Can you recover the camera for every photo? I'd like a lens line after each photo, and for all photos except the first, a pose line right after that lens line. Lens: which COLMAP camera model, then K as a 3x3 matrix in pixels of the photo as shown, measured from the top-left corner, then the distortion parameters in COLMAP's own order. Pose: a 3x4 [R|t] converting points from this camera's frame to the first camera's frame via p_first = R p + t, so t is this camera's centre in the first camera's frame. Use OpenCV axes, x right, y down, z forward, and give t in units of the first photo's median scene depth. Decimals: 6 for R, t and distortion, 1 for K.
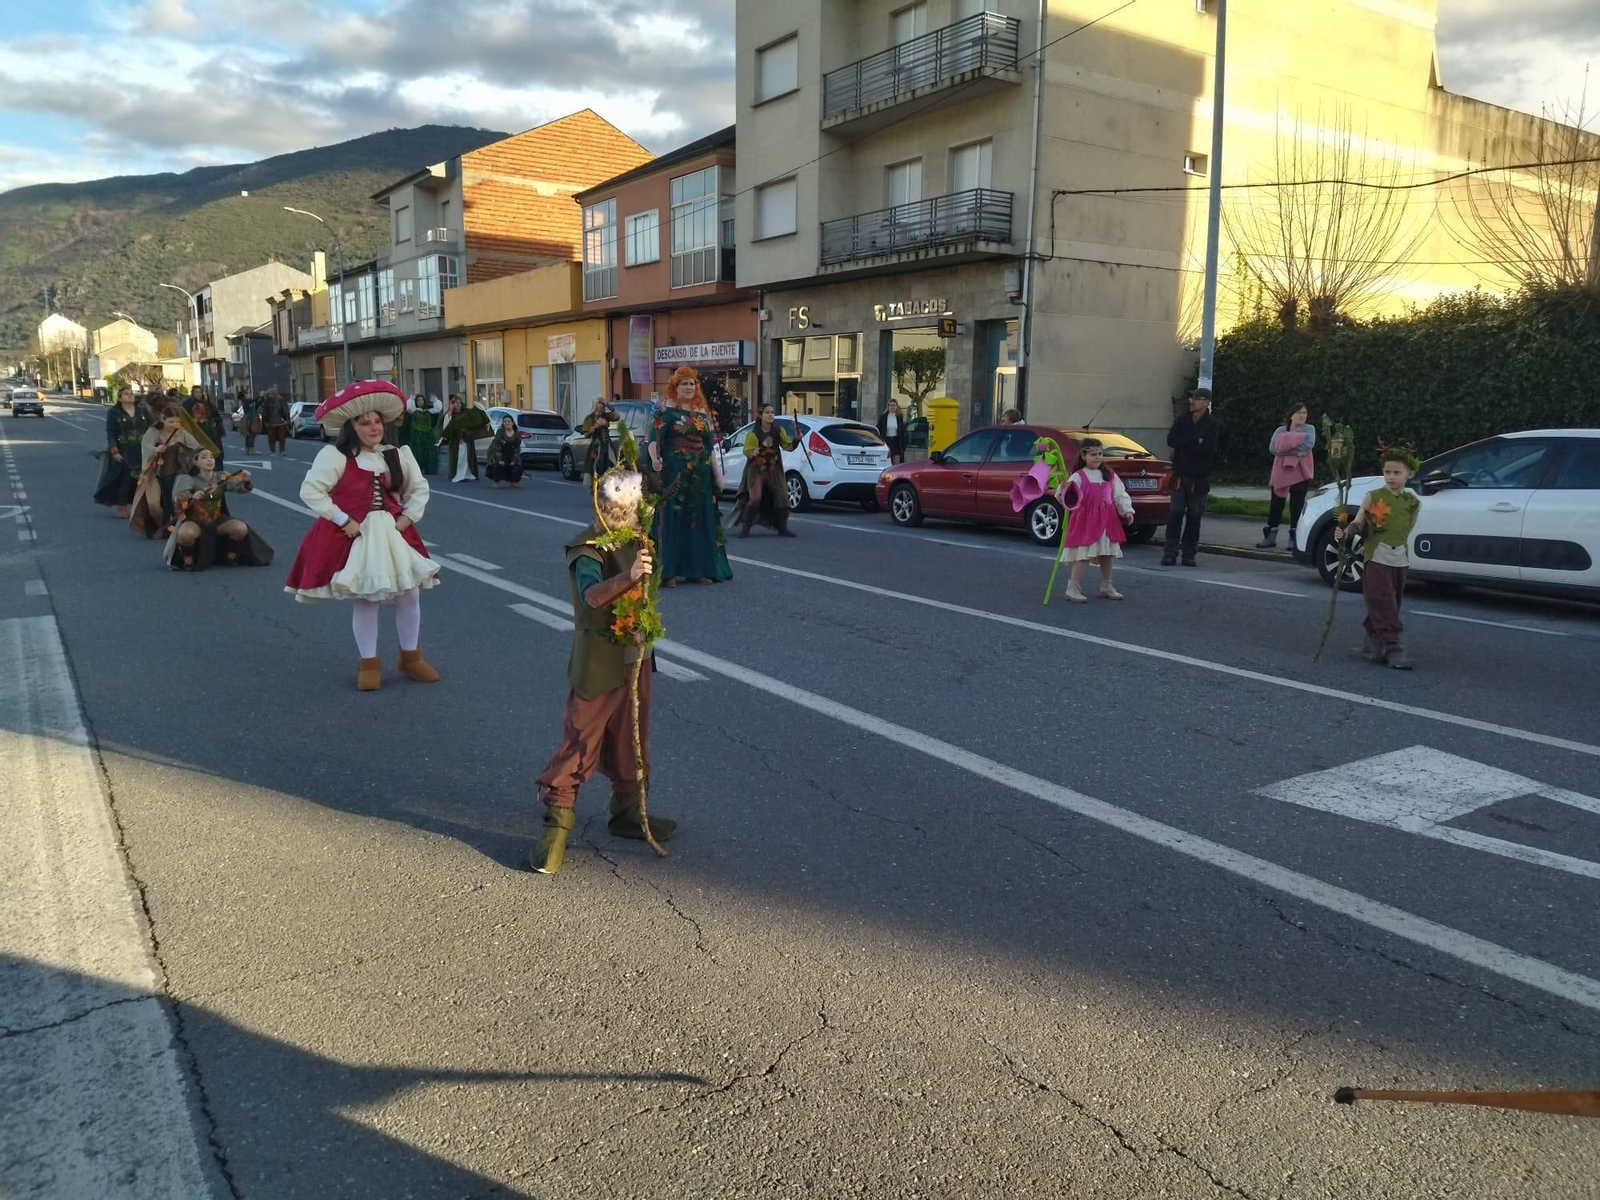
lens RADIAL K [[1203.5, 0, 813.7], [0, 1203.5, 591.5], [0, 0, 1]] dist [0.027027, -0.047467]
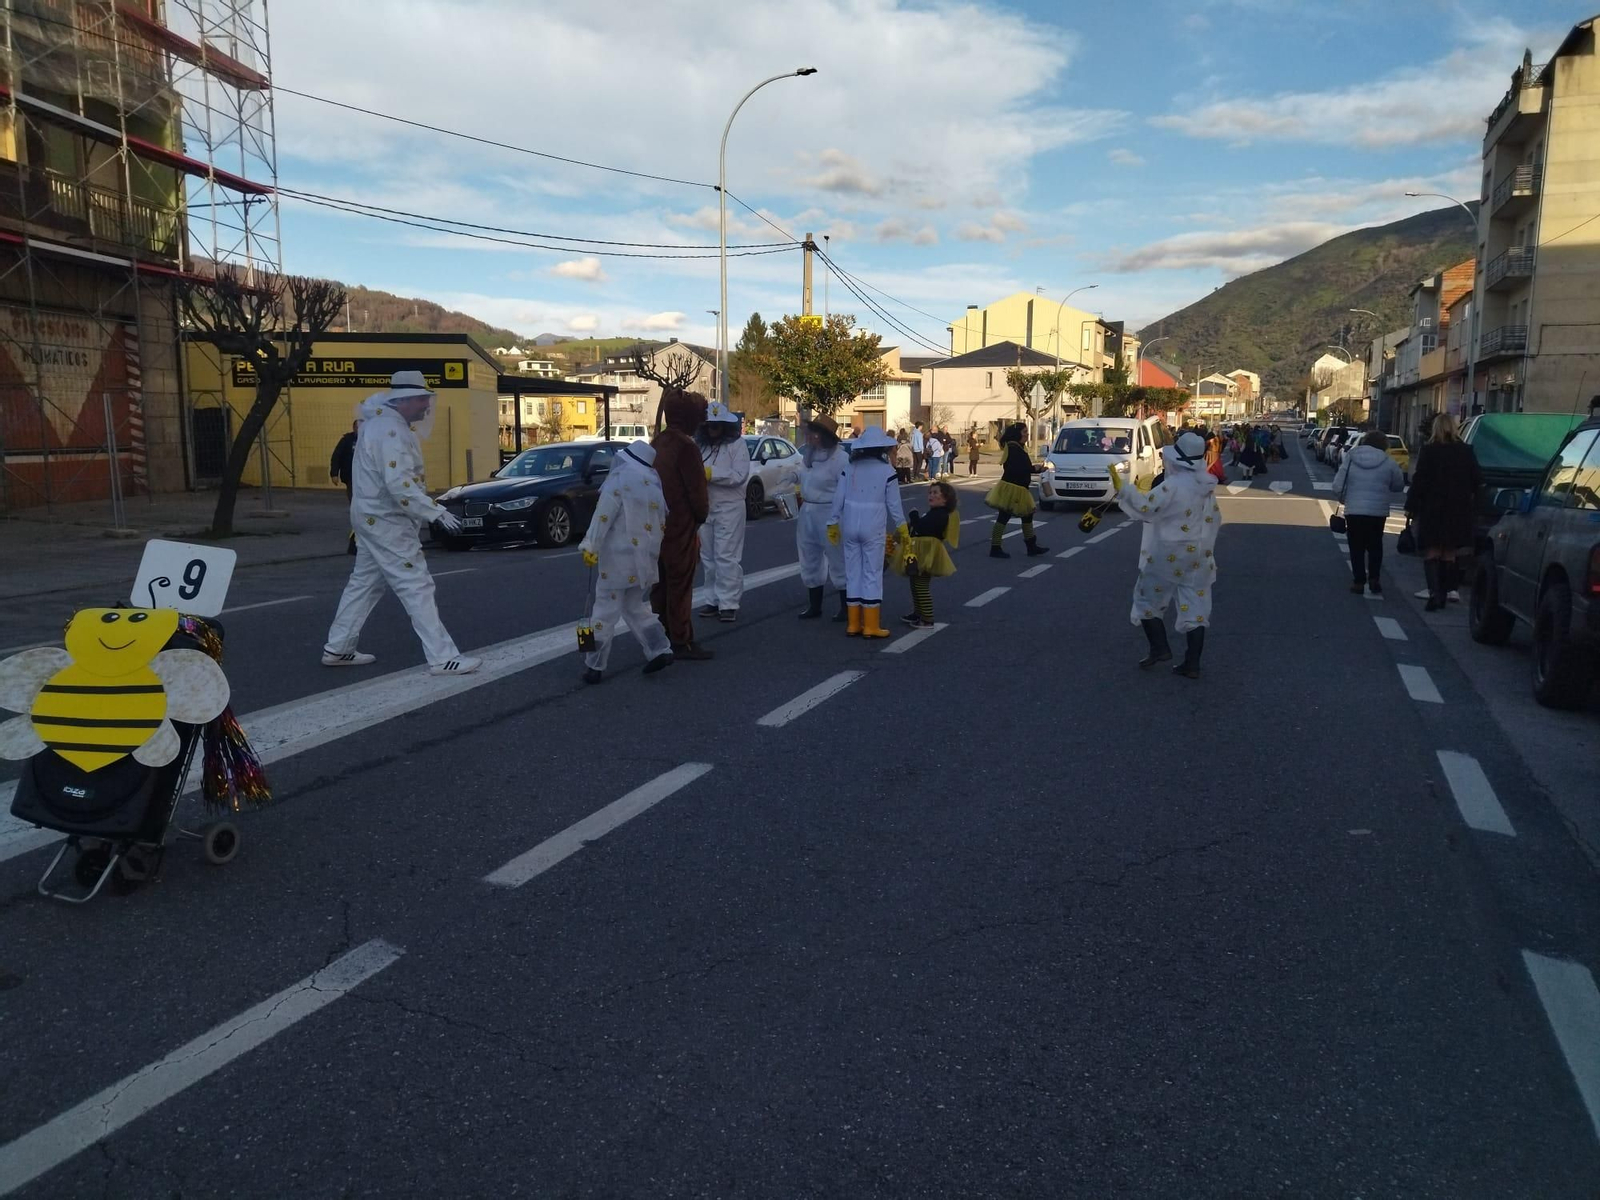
lens RADIAL K [[1203.5, 0, 802.0], [0, 1203.5, 610.2], [0, 0, 1]] dist [0.027027, -0.047467]
pose [[0.560815, 0.108869, -0.820752, 0.528939], [-0.113259, 0.992086, 0.054206, 0.082136], [0.820158, 0.062558, 0.568707, -0.515508]]
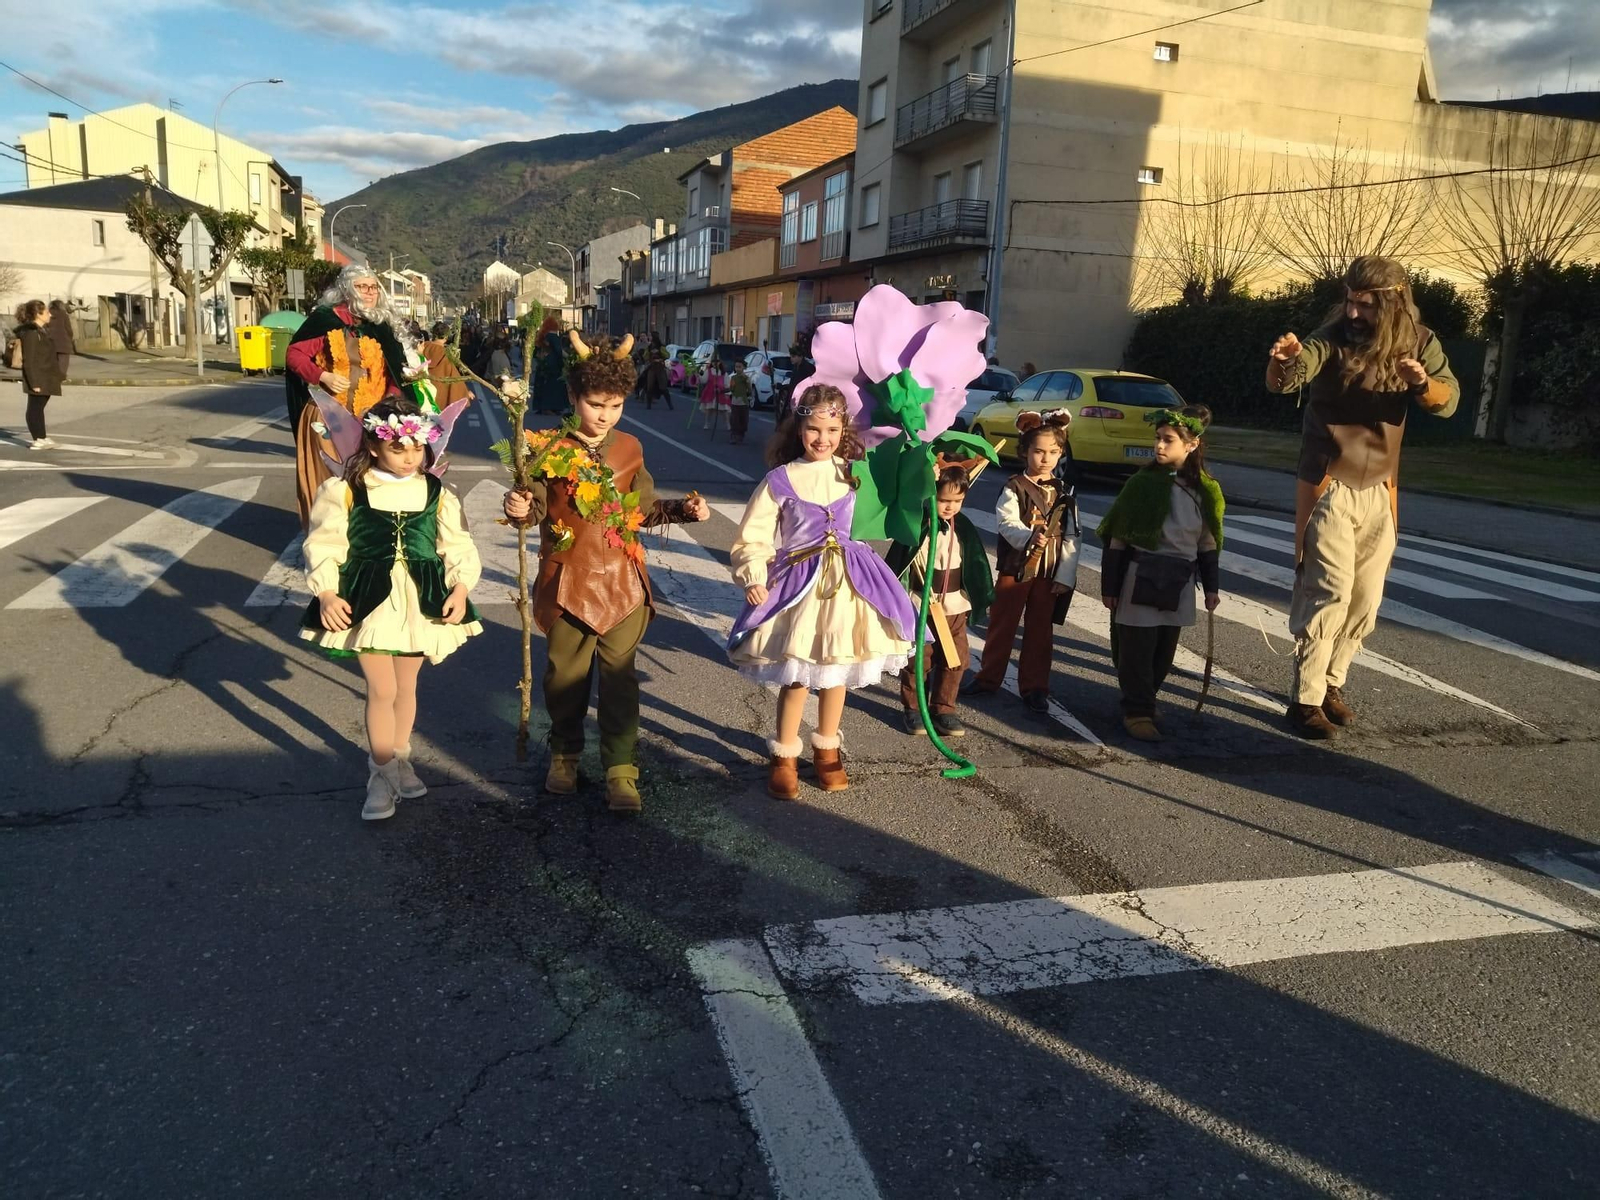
lens RADIAL K [[1203.5, 0, 785.2], [0, 1203.5, 623.5], [0, 0, 1]] dist [0.027027, -0.047467]
pose [[0.945055, 0.107310, -0.308797, 0.183071], [-0.088506, 0.993300, 0.074315, 0.032578], [0.314702, -0.042901, 0.948220, -0.185098]]
